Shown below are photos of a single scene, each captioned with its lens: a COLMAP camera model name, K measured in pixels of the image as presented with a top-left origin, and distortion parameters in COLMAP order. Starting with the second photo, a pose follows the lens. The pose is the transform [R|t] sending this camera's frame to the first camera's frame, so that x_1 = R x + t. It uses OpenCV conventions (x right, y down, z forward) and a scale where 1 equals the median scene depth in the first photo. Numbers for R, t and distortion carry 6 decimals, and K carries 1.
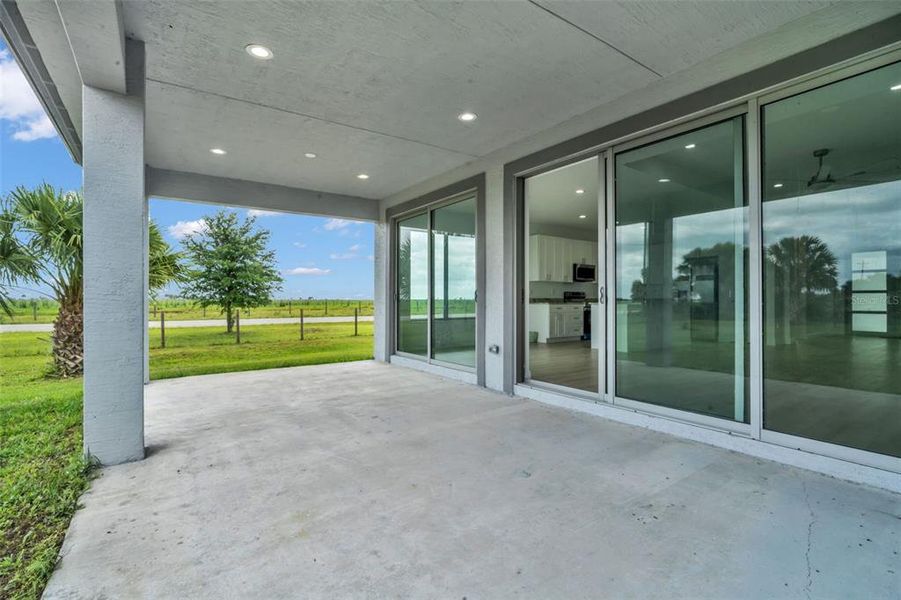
lens RADIAL K [[432.7, 0, 457.2], [0, 432.7, 302.1], [0, 0, 1]] dist [-0.014971, 0.003529]
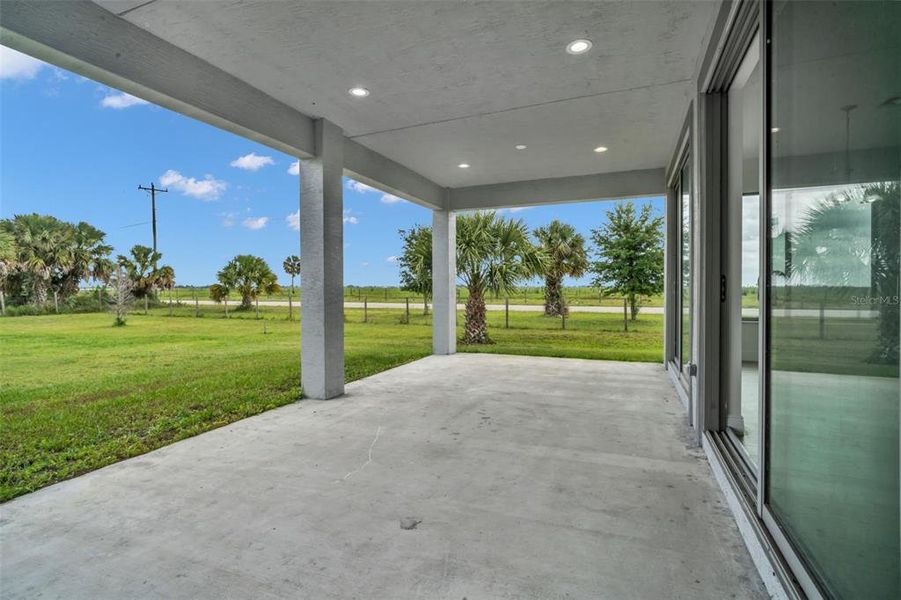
lens RADIAL K [[432.7, 0, 449.3], [0, 432.7, 284.0], [0, 0, 1]] dist [-0.014971, 0.003529]
pose [[0.517415, -0.006430, -0.855710, 0.621747], [-0.004132, 0.999941, -0.010012, -0.016925], [0.855725, 0.008716, 0.517358, 0.479968]]
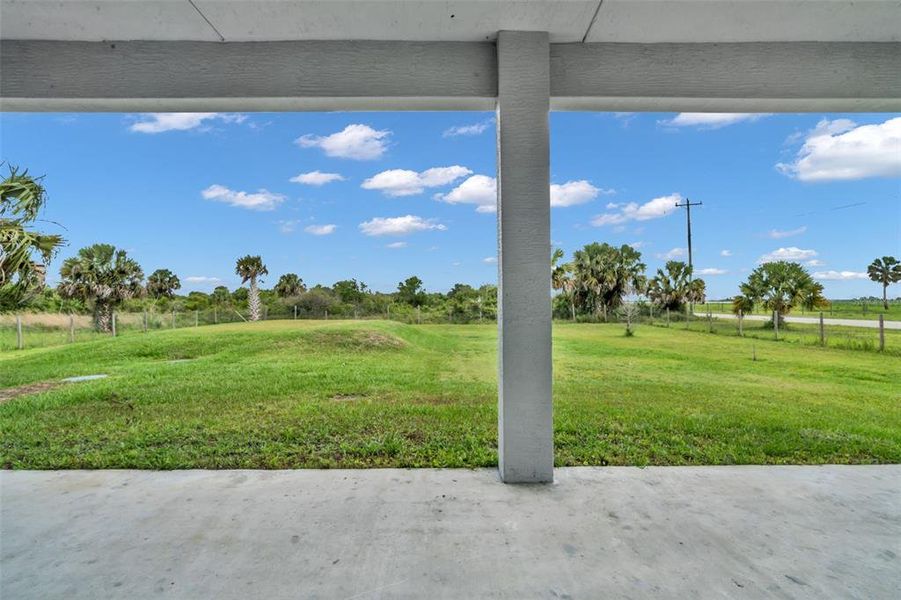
lens RADIAL K [[432.7, 0, 450.1], [0, 432.7, 300.1], [0, 0, 1]] dist [-0.014971, 0.003529]
pose [[-0.583656, -0.000426, -0.812001, 0.070484], [-0.000969, 1.000000, 0.000172, -0.020033], [0.812000, 0.000887, -0.583656, 1.172055]]
